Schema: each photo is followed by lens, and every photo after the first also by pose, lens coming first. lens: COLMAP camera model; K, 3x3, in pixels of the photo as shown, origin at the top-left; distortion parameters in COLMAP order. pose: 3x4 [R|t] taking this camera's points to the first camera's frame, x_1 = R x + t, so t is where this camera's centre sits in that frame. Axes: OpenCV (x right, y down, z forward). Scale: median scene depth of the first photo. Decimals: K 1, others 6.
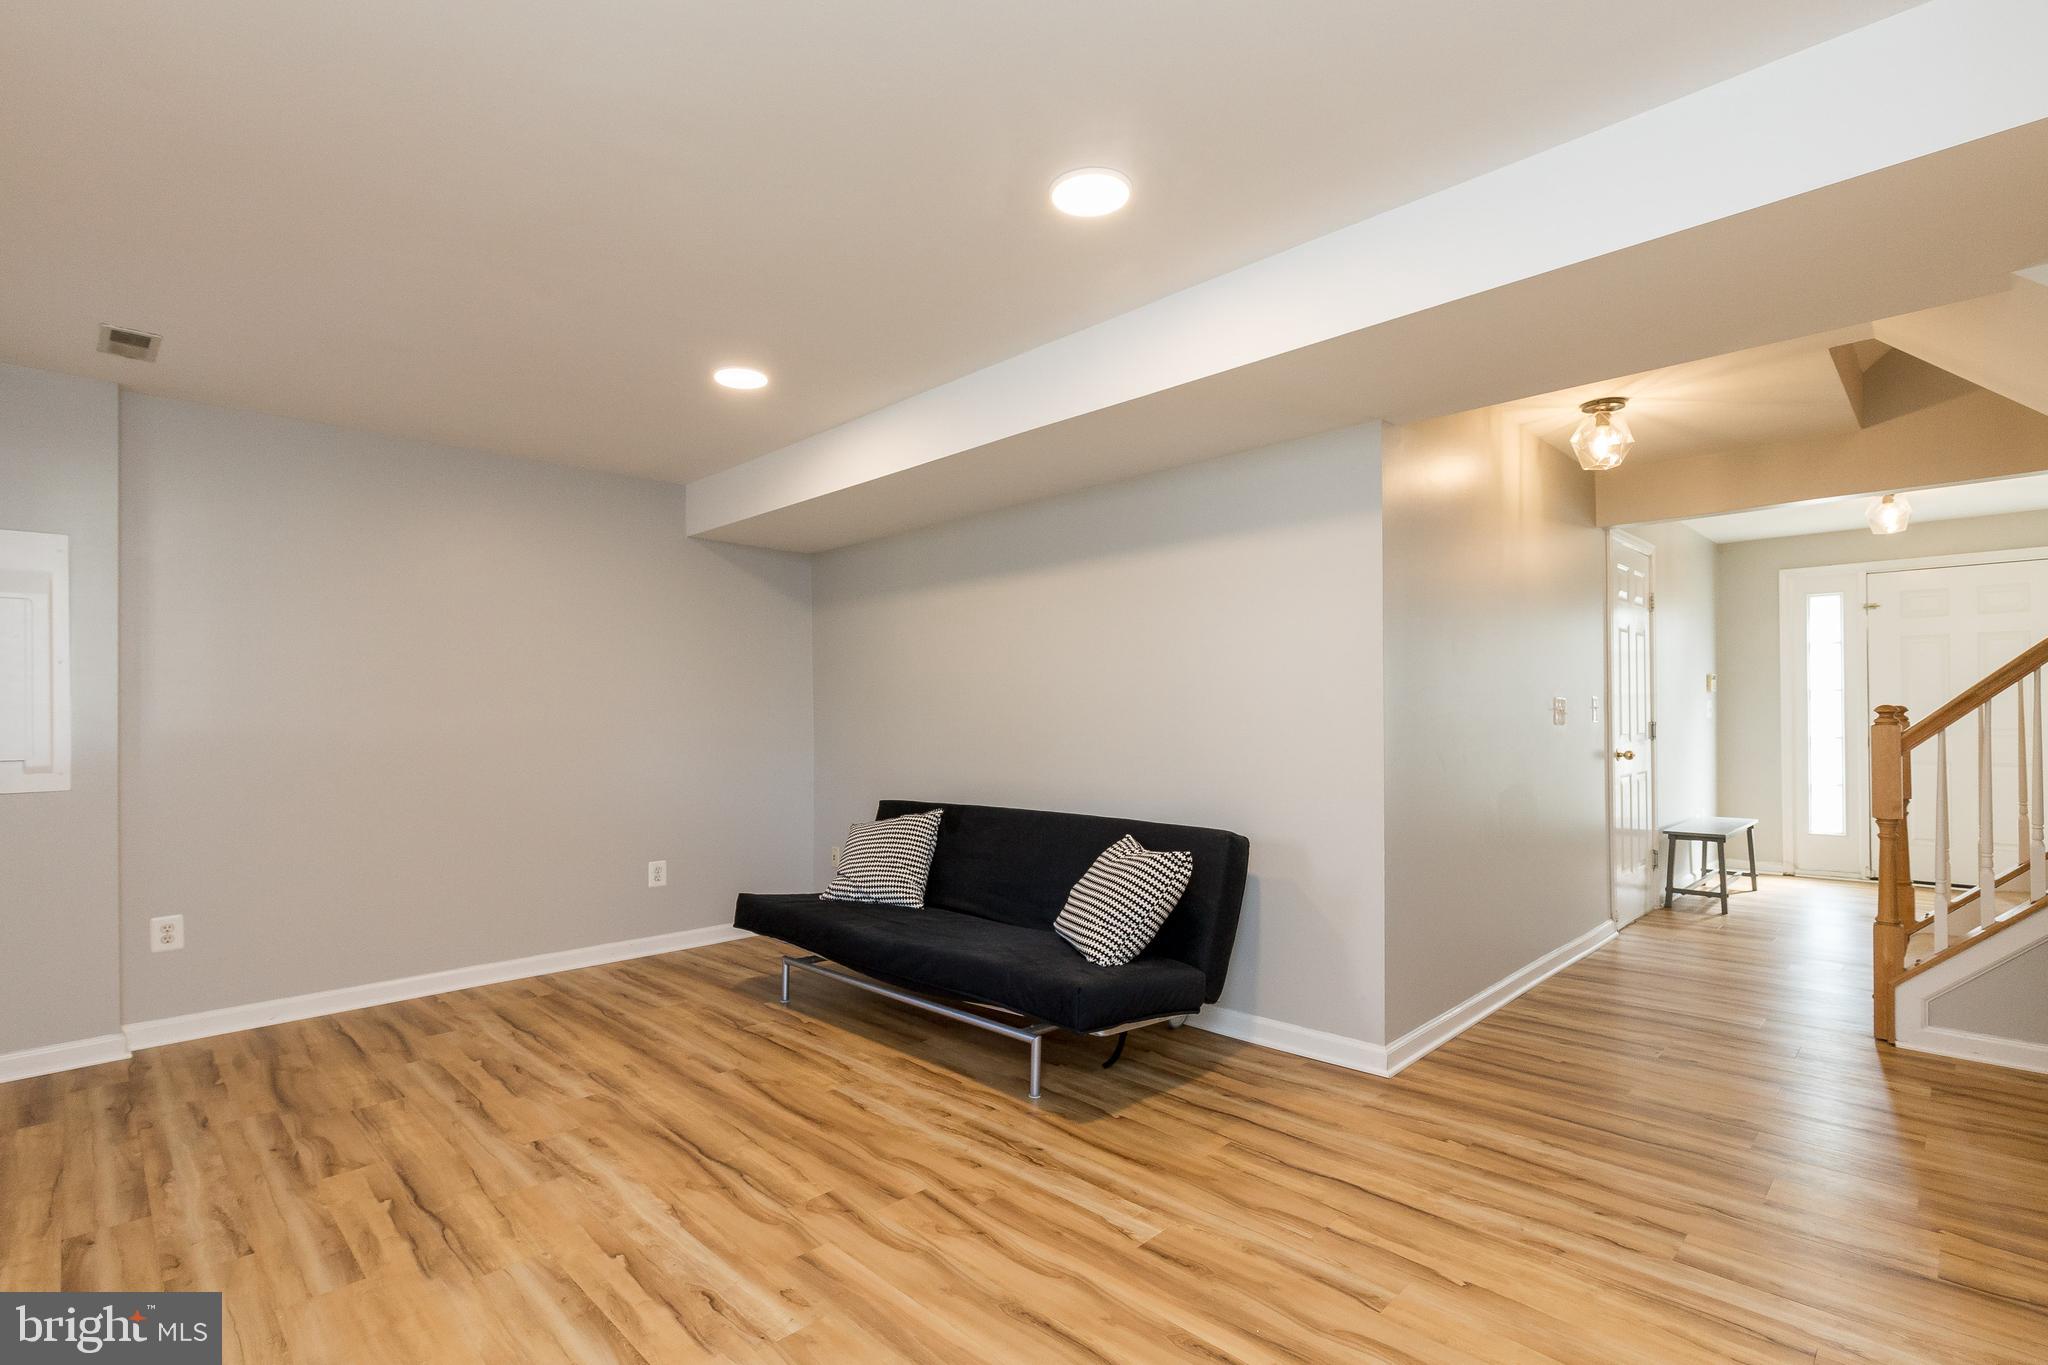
lens RADIAL K [[965.9, 0, 1023.4], [0, 965.9, 688.1], [0, 0, 1]] dist [0.000201, -0.000078]
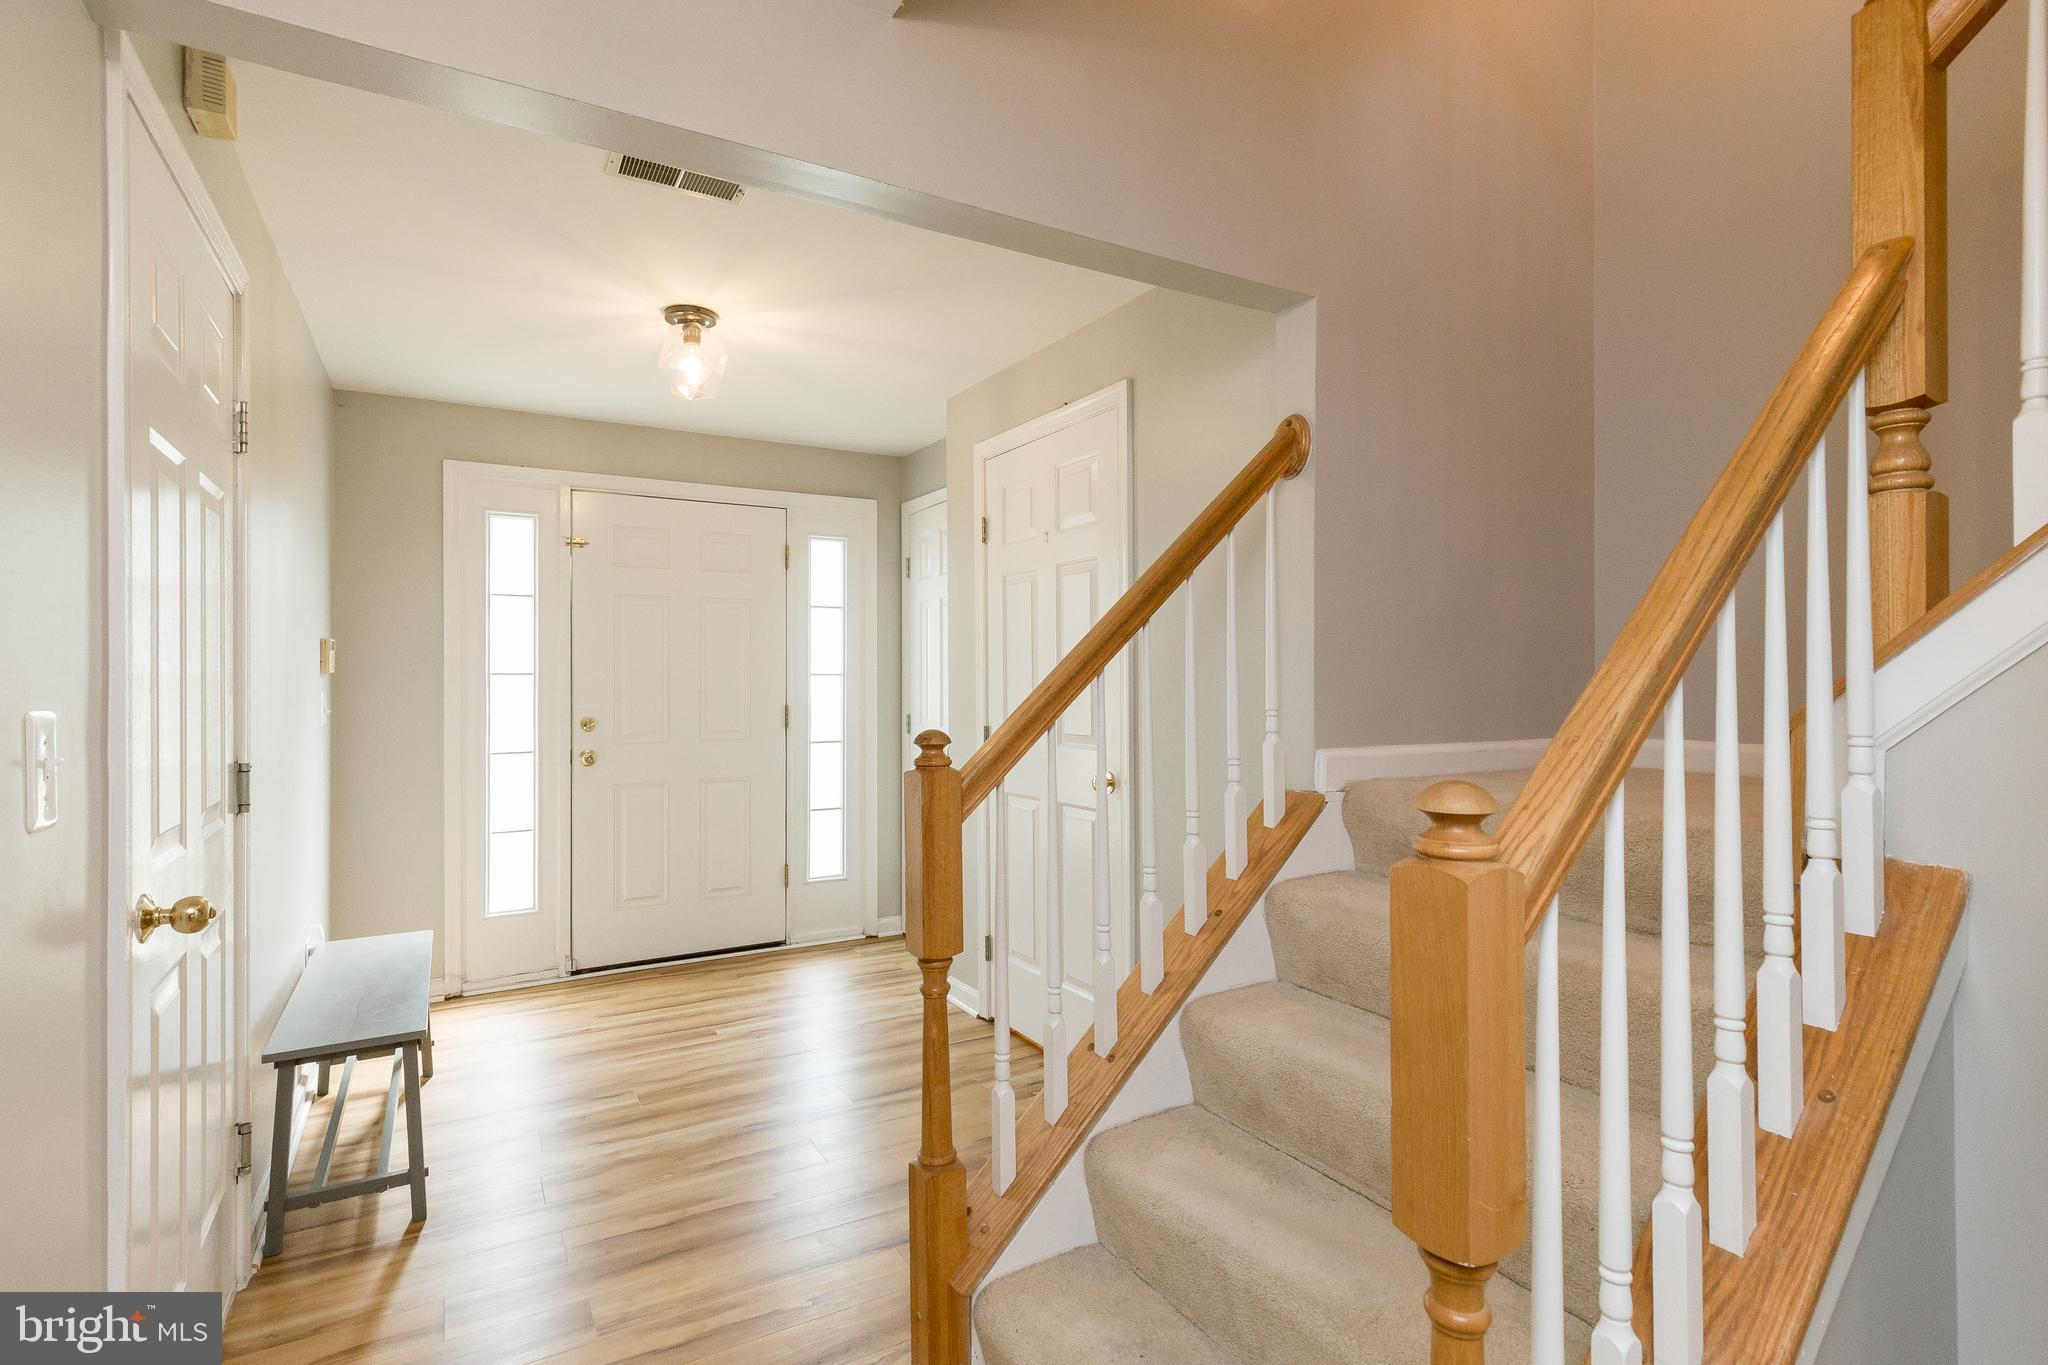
lens RADIAL K [[965.9, 0, 1023.4], [0, 965.9, 688.1], [0, 0, 1]] dist [0.000201, -0.000078]
pose [[0.239855, -0.003268, 0.970803, 0.503709], [-0.023144, 0.999691, 0.009084, -0.003292], [-0.970533, -0.024647, 0.239705, 0.851993]]
